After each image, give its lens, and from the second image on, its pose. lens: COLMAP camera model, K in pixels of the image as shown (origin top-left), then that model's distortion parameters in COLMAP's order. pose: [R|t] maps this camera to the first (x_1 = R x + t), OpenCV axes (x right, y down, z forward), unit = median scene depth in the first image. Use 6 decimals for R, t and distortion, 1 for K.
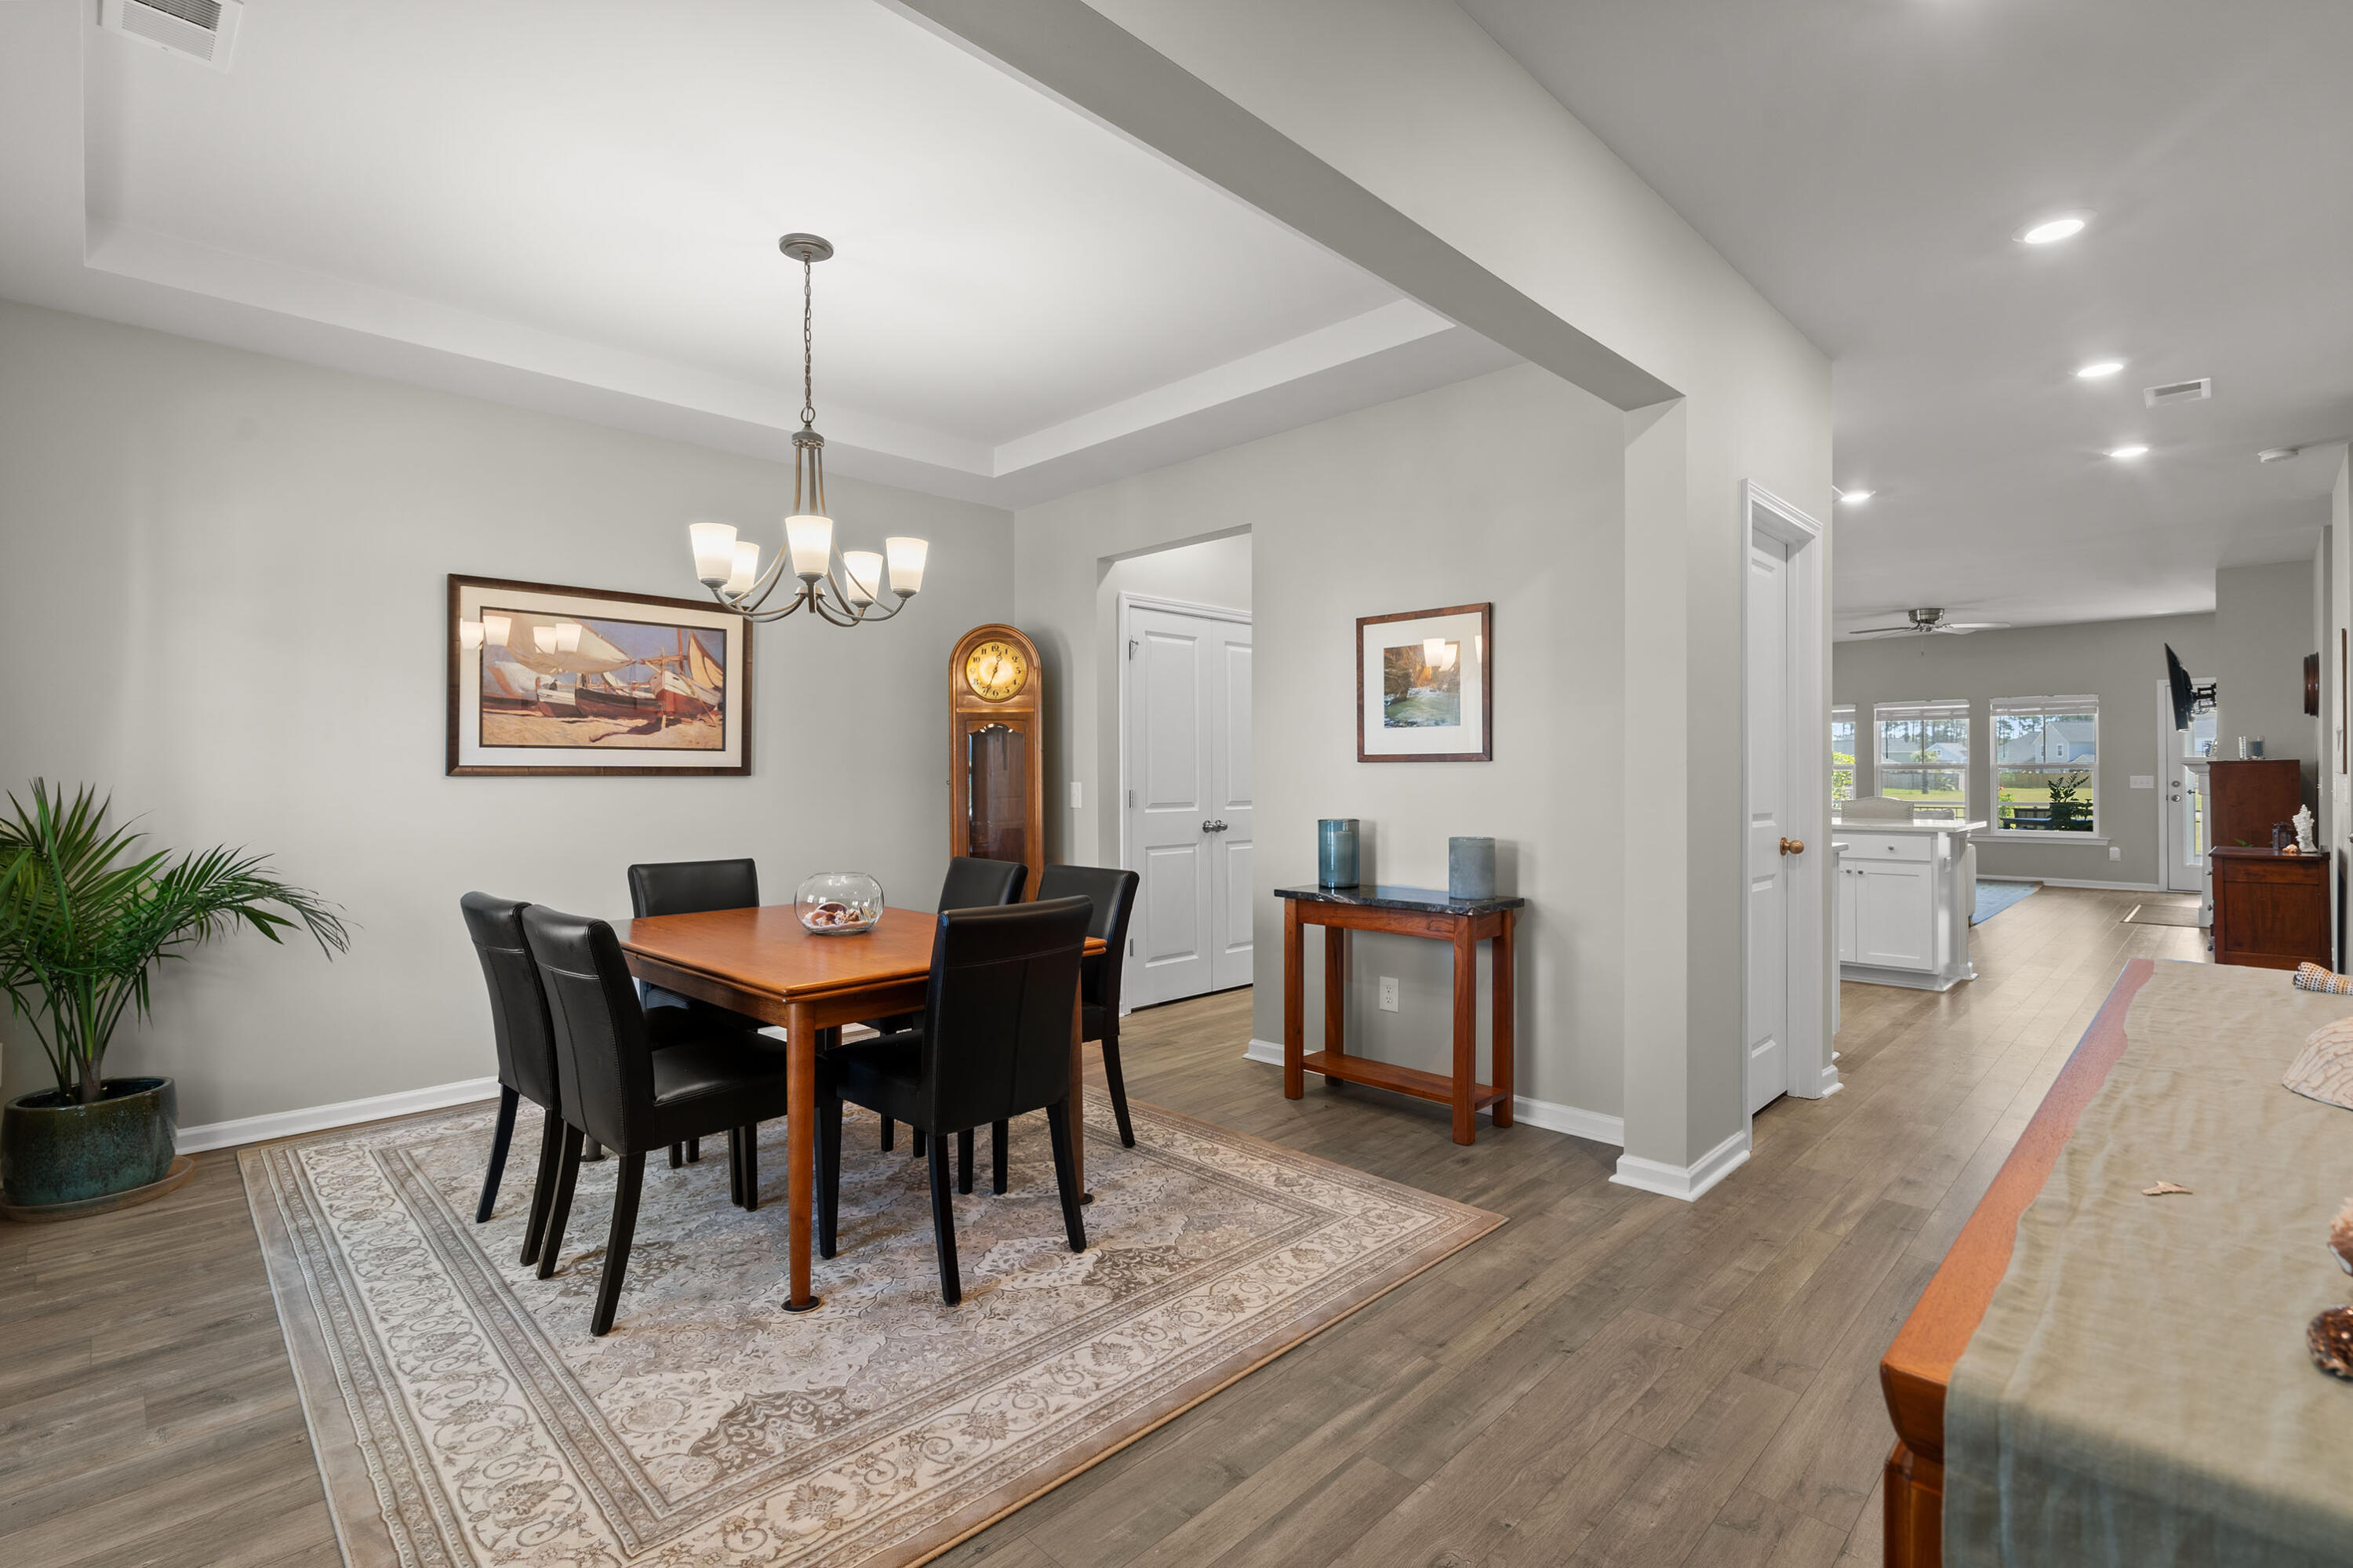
lens RADIAL K [[1076.0, 0, 1160.4], [0, 1076.0, 779.3], [0, 0, 1]] dist [-0.004140, -0.000039]
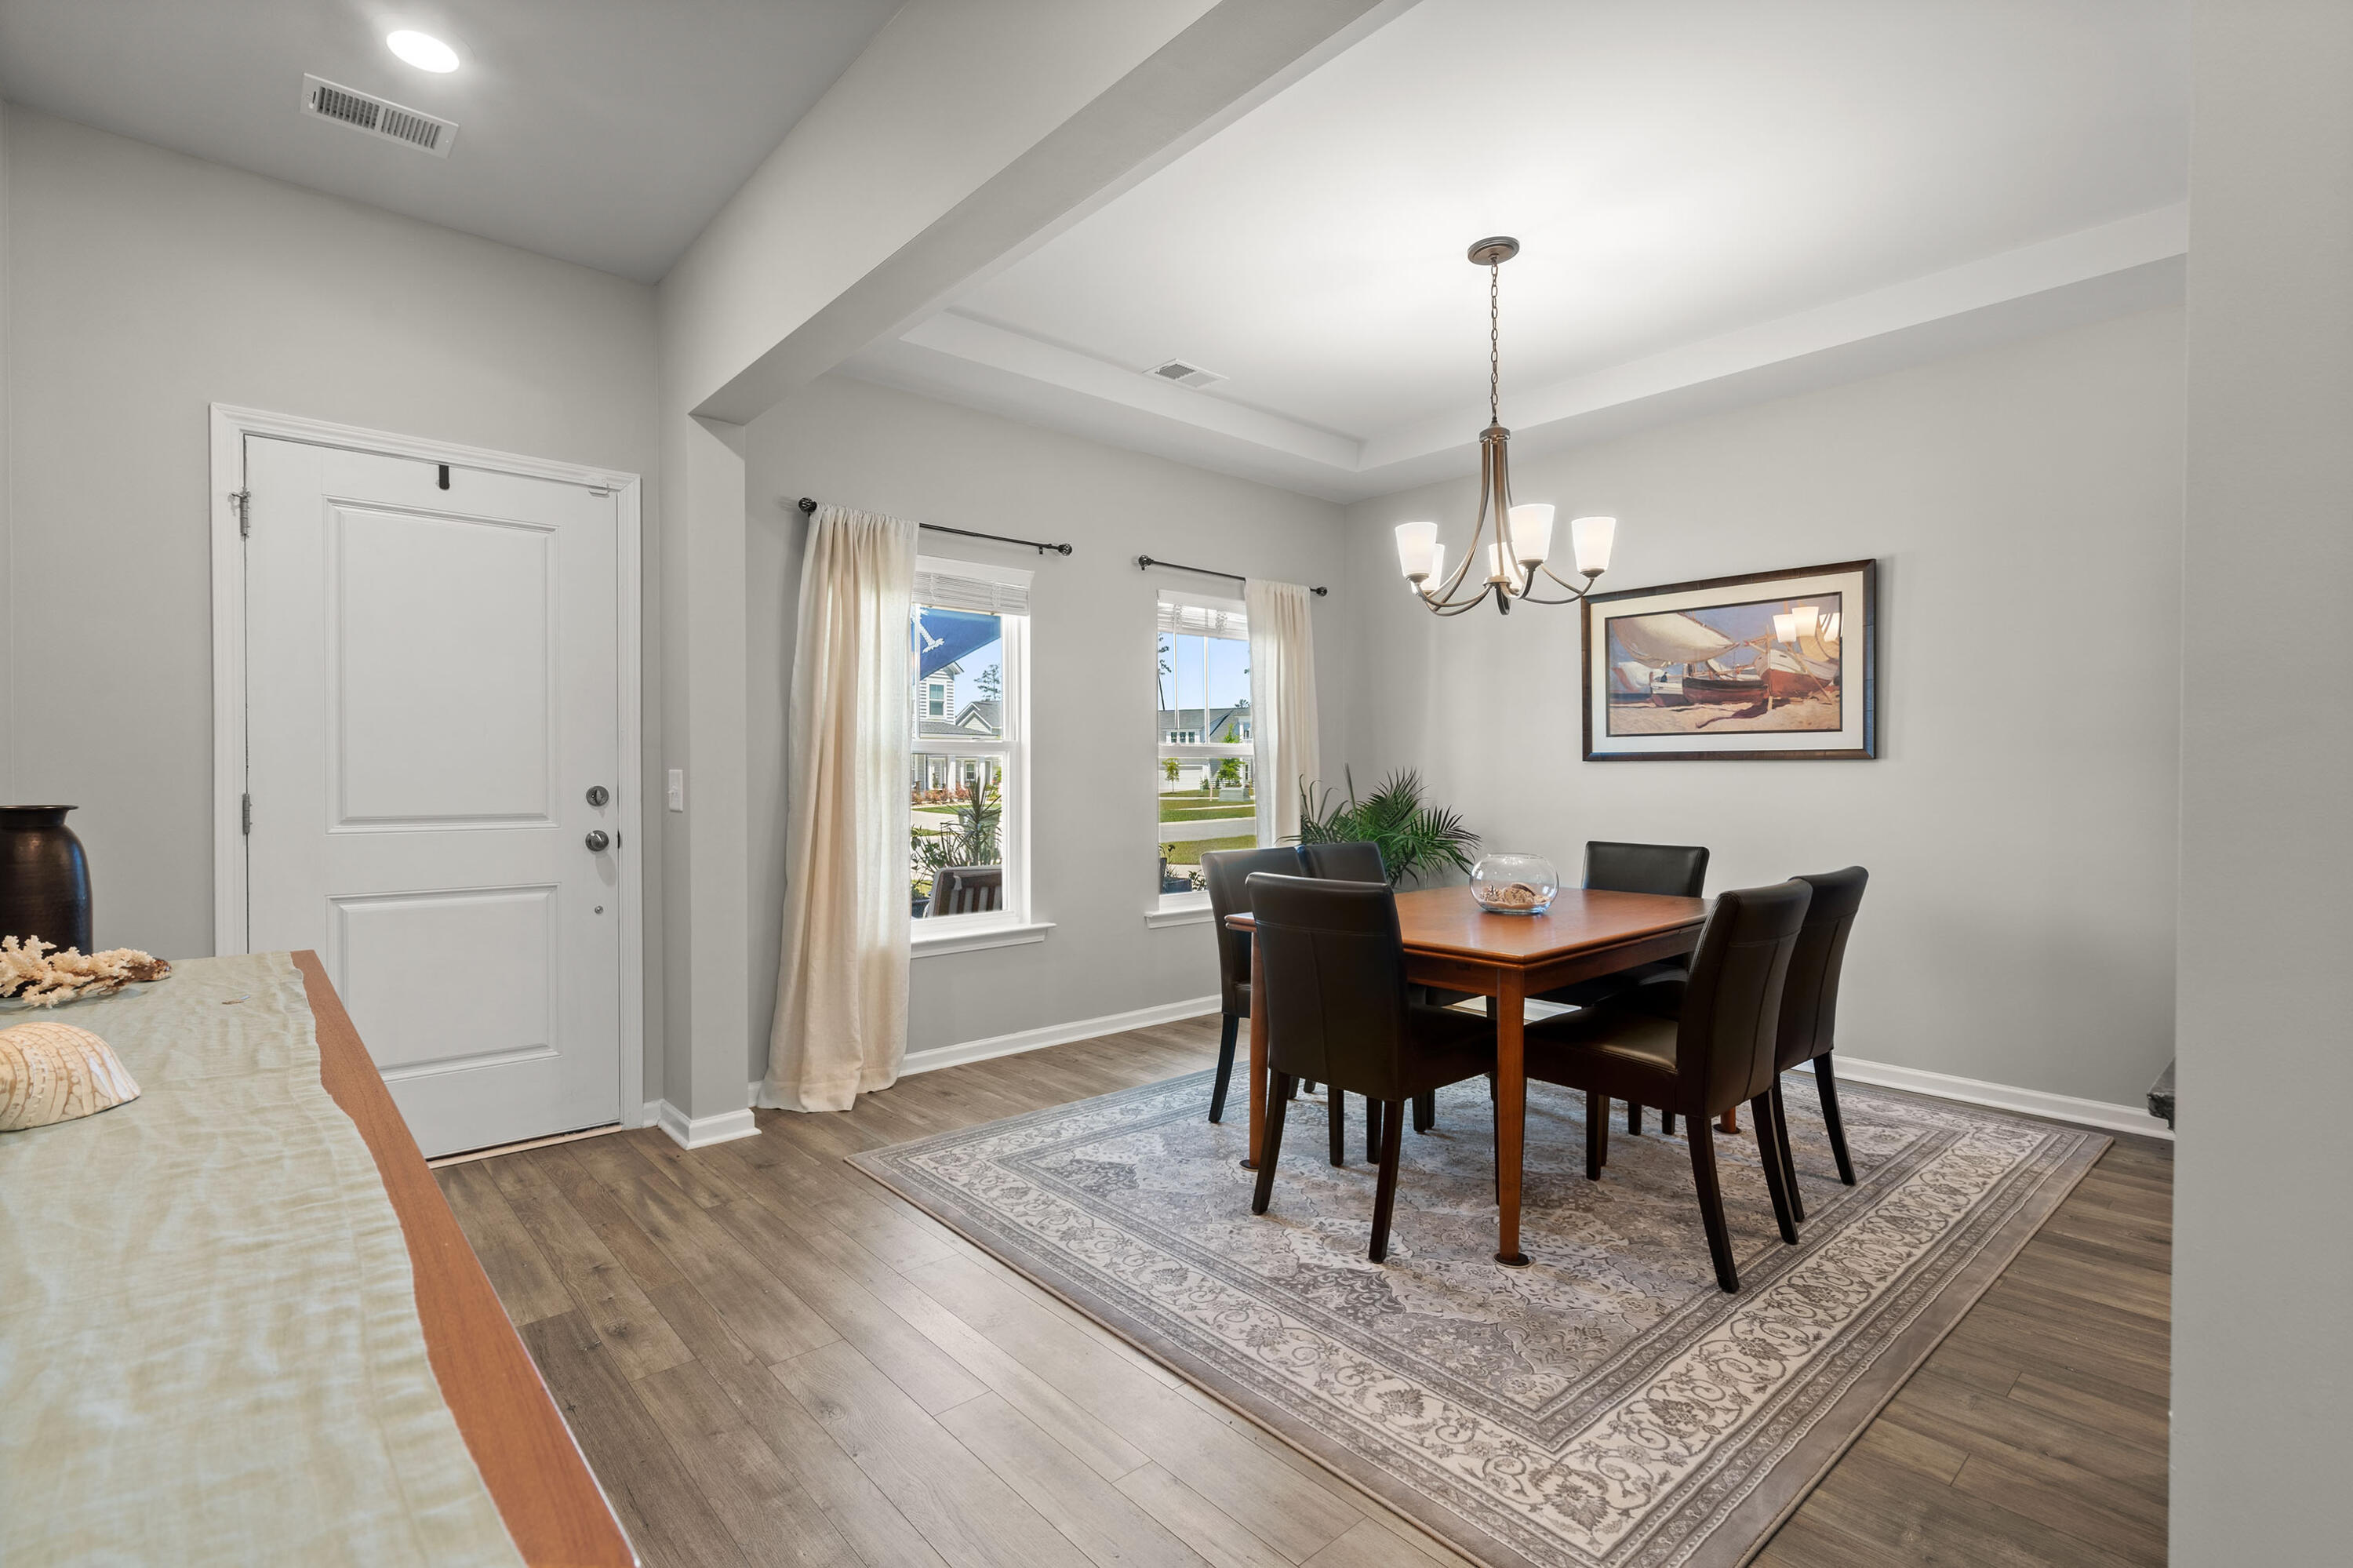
lens RADIAL K [[1076.0, 0, 1167.8], [0, 1076.0, 777.0], [0, 0, 1]] dist [-0.004140, -0.000039]
pose [[-0.052635, 0.009383, -0.998570, 0.567953], [-0.002237, 0.999952, 0.009514, 0.004317], [0.998611, 0.002735, -0.052612, 0.566672]]
